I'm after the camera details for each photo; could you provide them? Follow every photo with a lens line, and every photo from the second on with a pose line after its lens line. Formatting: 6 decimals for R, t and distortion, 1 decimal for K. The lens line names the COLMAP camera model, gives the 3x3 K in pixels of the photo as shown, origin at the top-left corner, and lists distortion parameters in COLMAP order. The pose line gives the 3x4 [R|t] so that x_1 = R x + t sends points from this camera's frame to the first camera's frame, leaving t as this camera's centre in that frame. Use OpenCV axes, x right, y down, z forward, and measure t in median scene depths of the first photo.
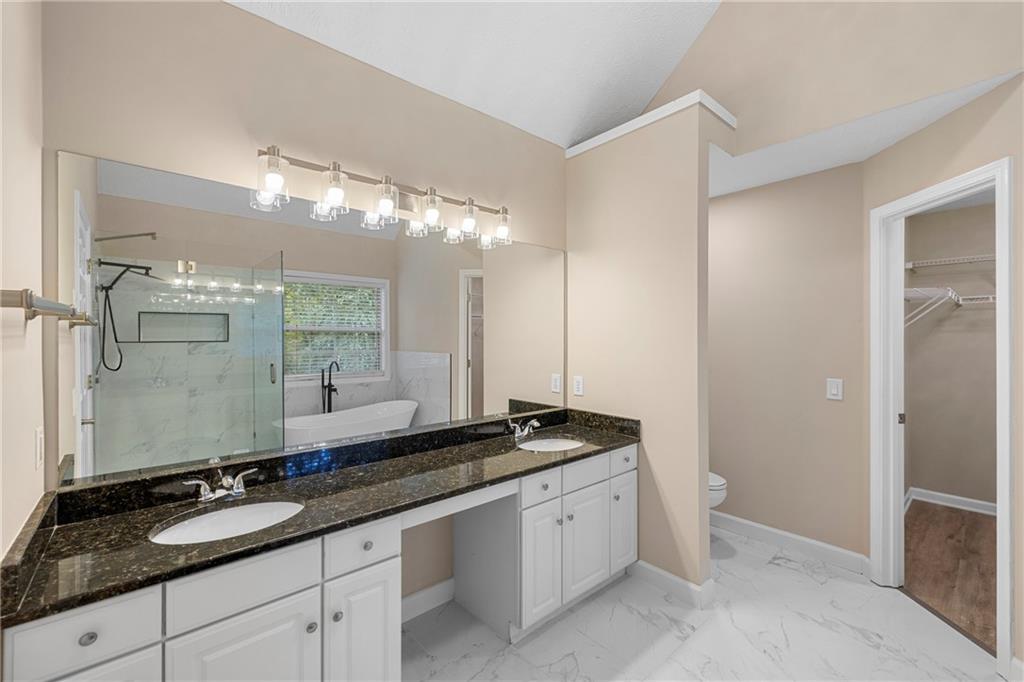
lens RADIAL K [[429.3, 0, 512.7], [0, 429.3, 336.9], [0, 0, 1]] dist [0.002456, -0.000985]
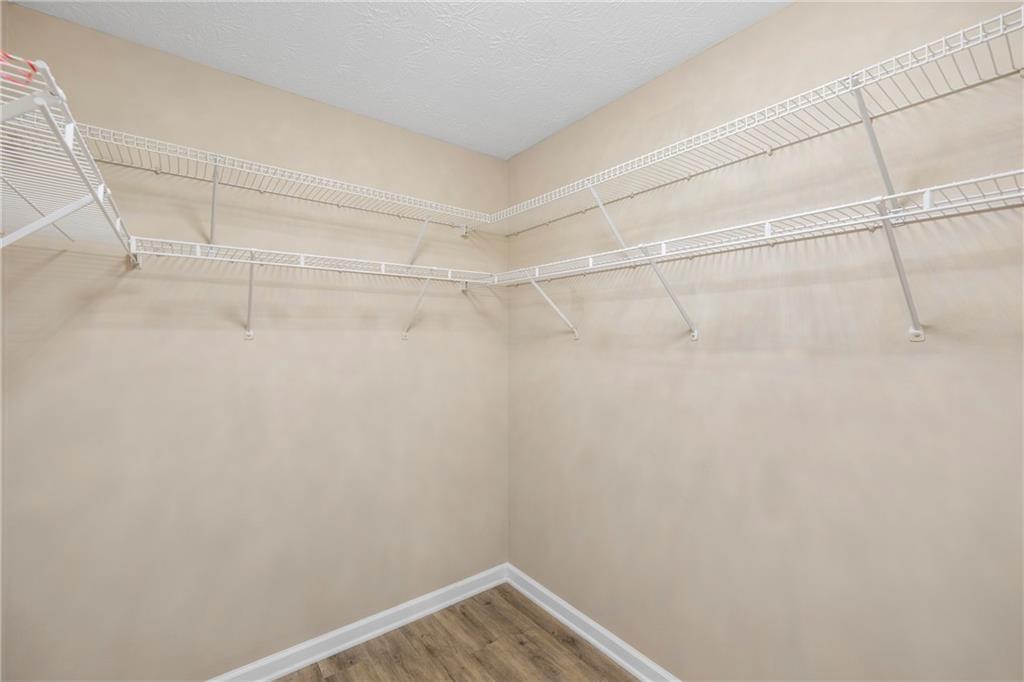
lens RADIAL K [[429.3, 0, 511.5], [0, 429.3, 336.9], [0, 0, 1]] dist [0.002456, -0.000985]
pose [[0.055817, -0.005035, 0.998428, 0.726694], [0.001072, 0.999987, 0.004983, -0.003123], [-0.998440, 0.000792, 0.055822, 0.689276]]
